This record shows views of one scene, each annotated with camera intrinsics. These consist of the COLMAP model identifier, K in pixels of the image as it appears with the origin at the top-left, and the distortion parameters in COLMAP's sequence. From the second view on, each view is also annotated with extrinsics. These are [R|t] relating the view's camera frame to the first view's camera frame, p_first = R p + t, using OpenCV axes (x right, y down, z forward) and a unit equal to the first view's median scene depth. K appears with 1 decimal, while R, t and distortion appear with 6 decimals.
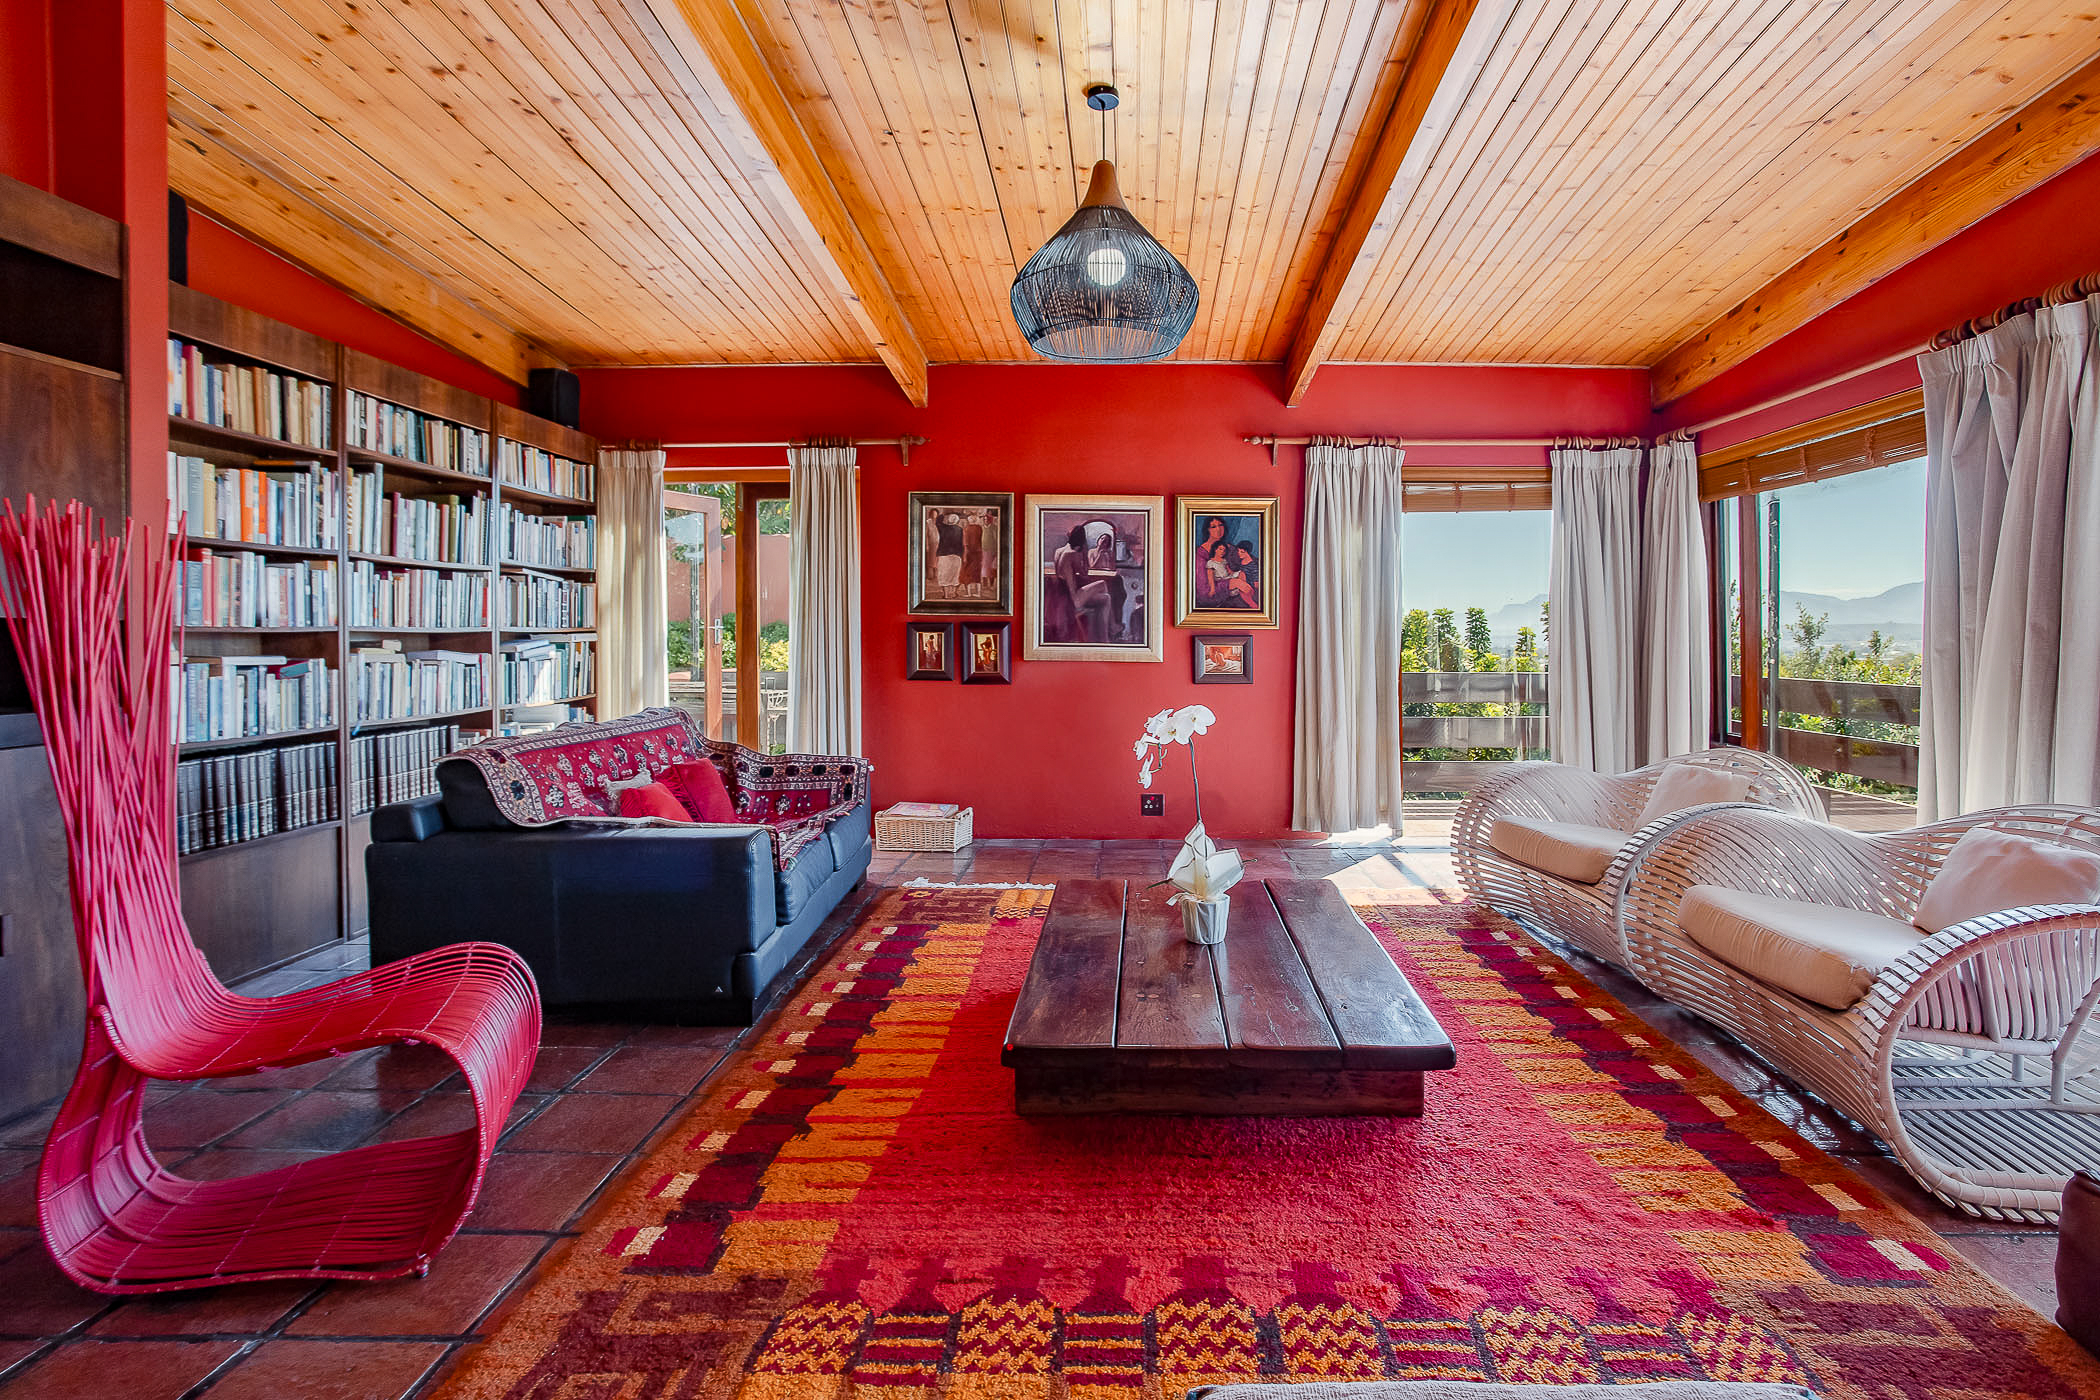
lens RADIAL K [[1081.5, 0, 1113.7], [0, 1081.5, 624.4], [0, 0, 1]] dist [-0.038450, 0.000568]
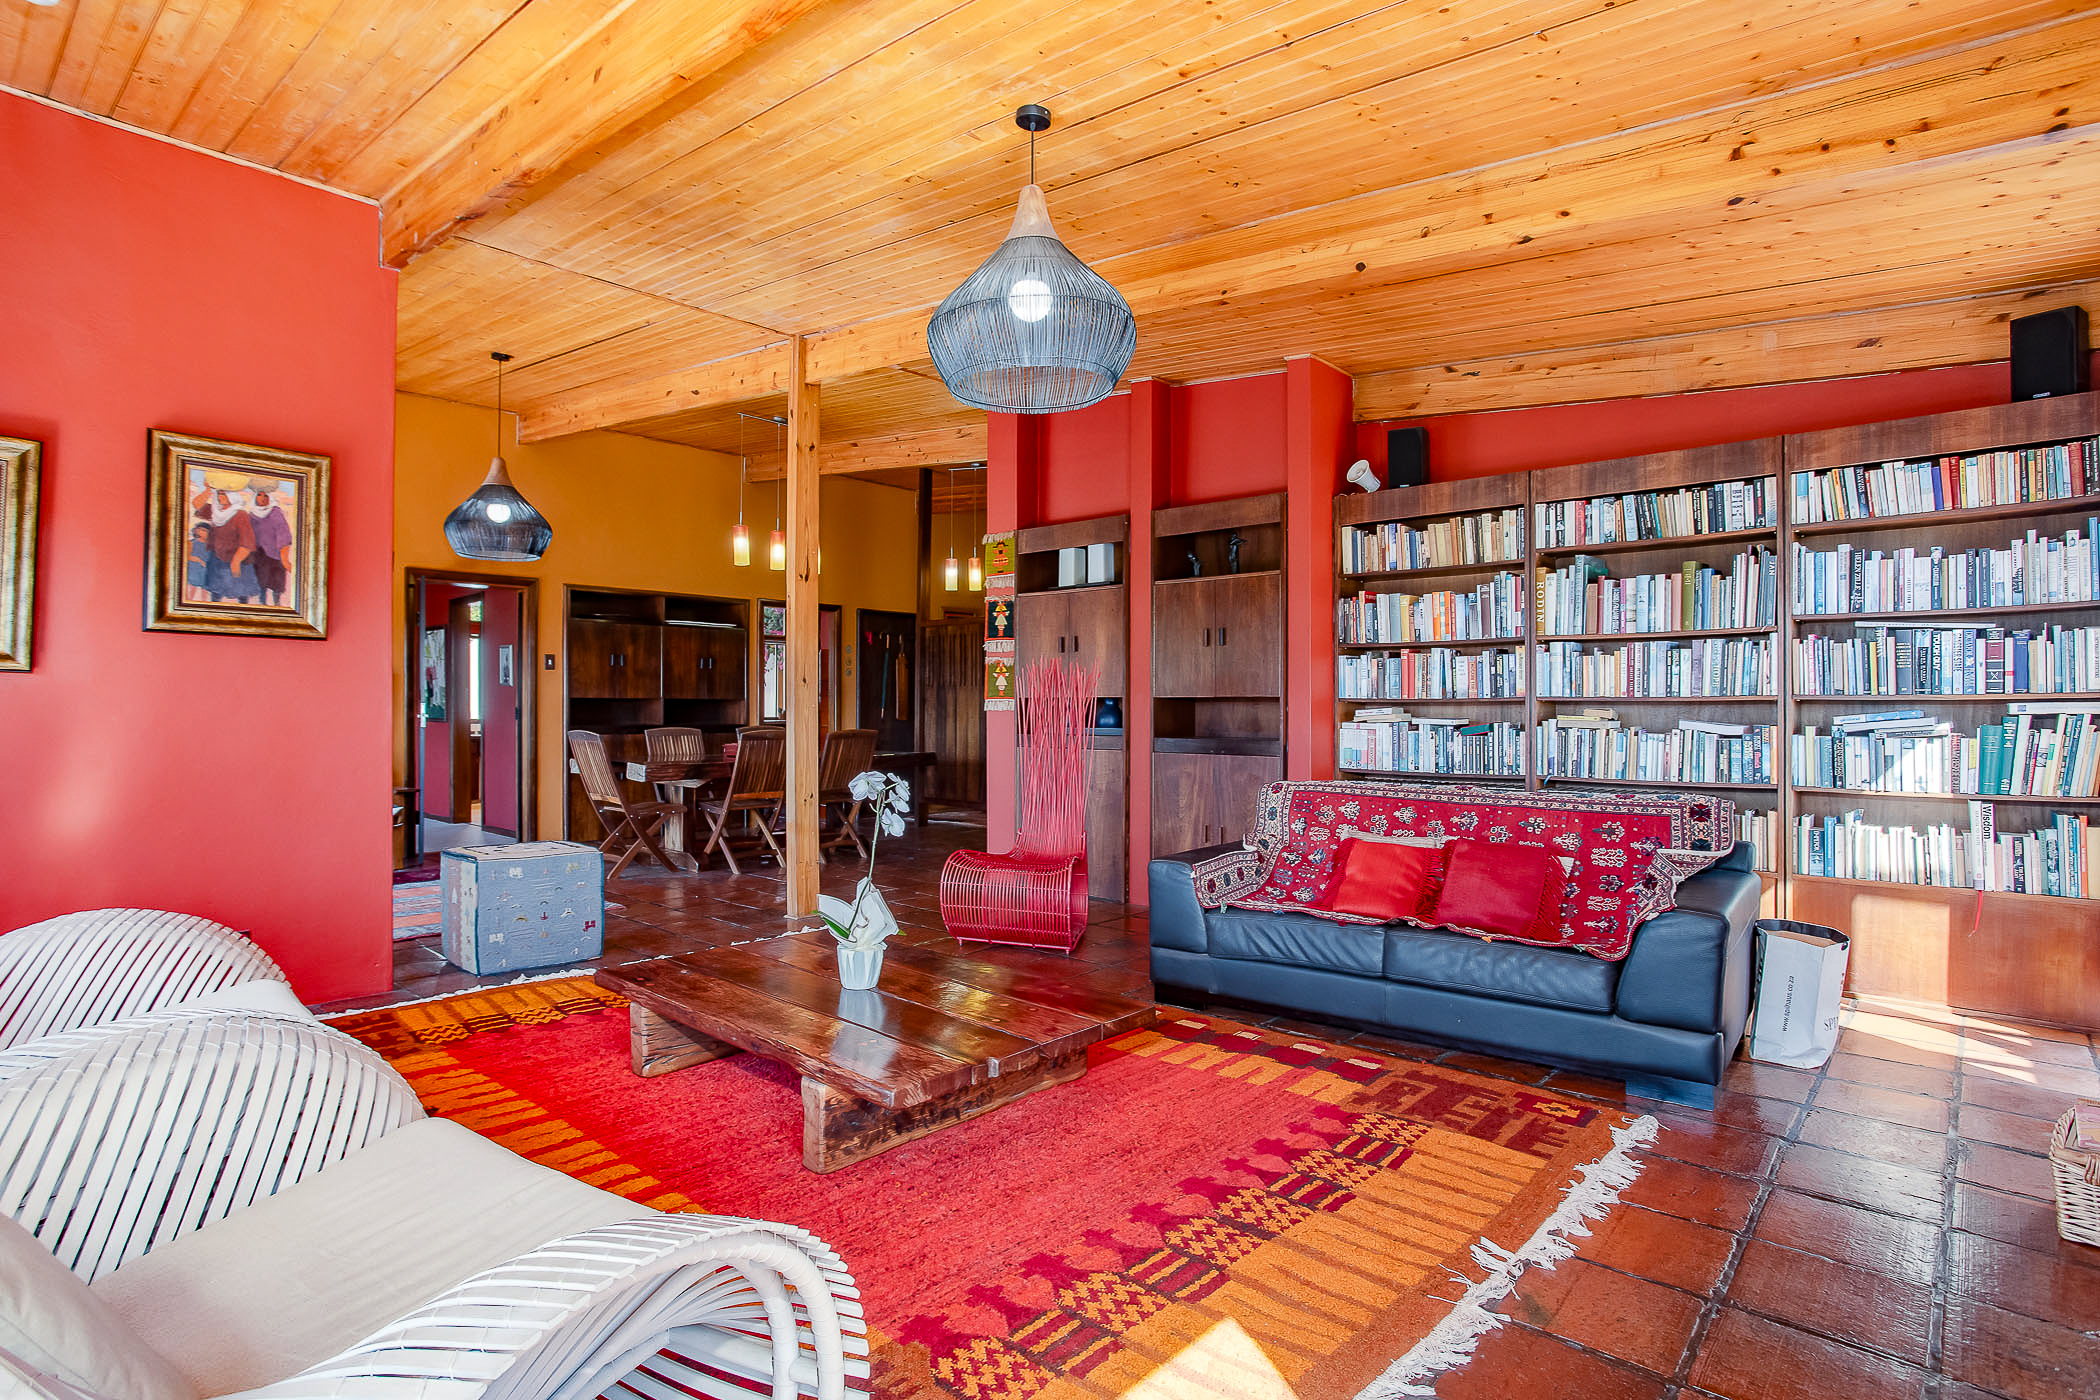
lens RADIAL K [[1071.4, 0, 1040.2], [0, 1071.4, 721.6], [0, 0, 1]] dist [-0.064401, 0.041055]
pose [[-0.691816, 0.012154, -0.721972, 0.375597], [0.007092, 0.999924, 0.010038, 0.009375], [0.722039, 0.001824, -0.691850, 0.952050]]
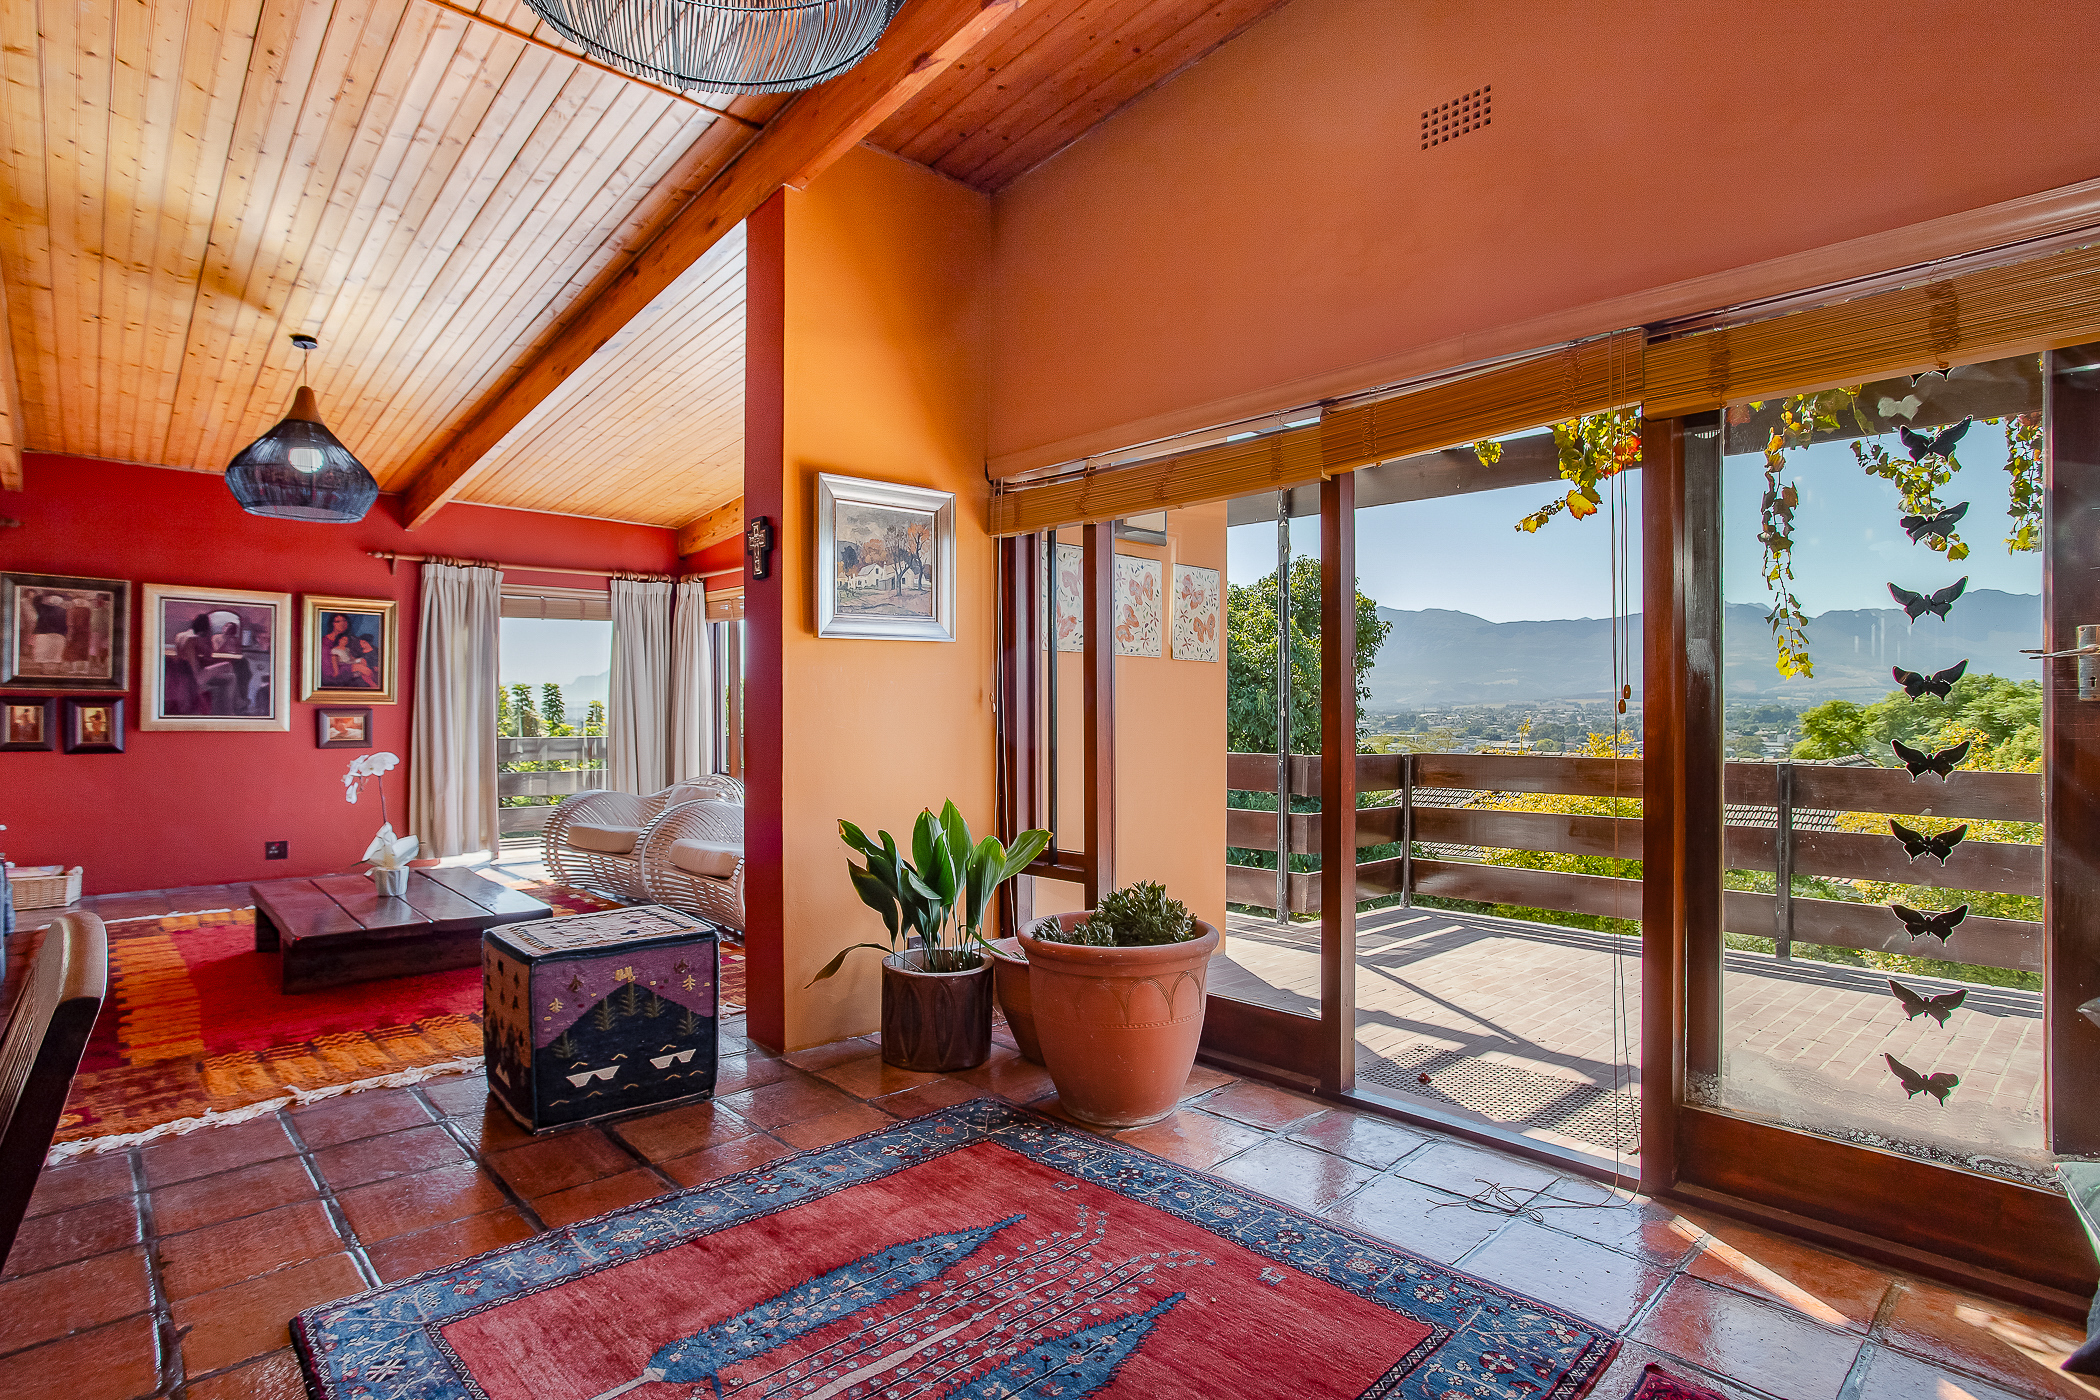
lens RADIAL K [[1054.4, 0, 1043.3], [0, 1054.4, 704.5], [0, 0, 1]] dist [-0.059605, 0.028673]
pose [[0.717964, 0.002994, 0.696074, -0.150930], [-0.006789, 0.999973, 0.002702, -0.003690], [-0.696047, -0.006665, 0.717965, -0.413222]]
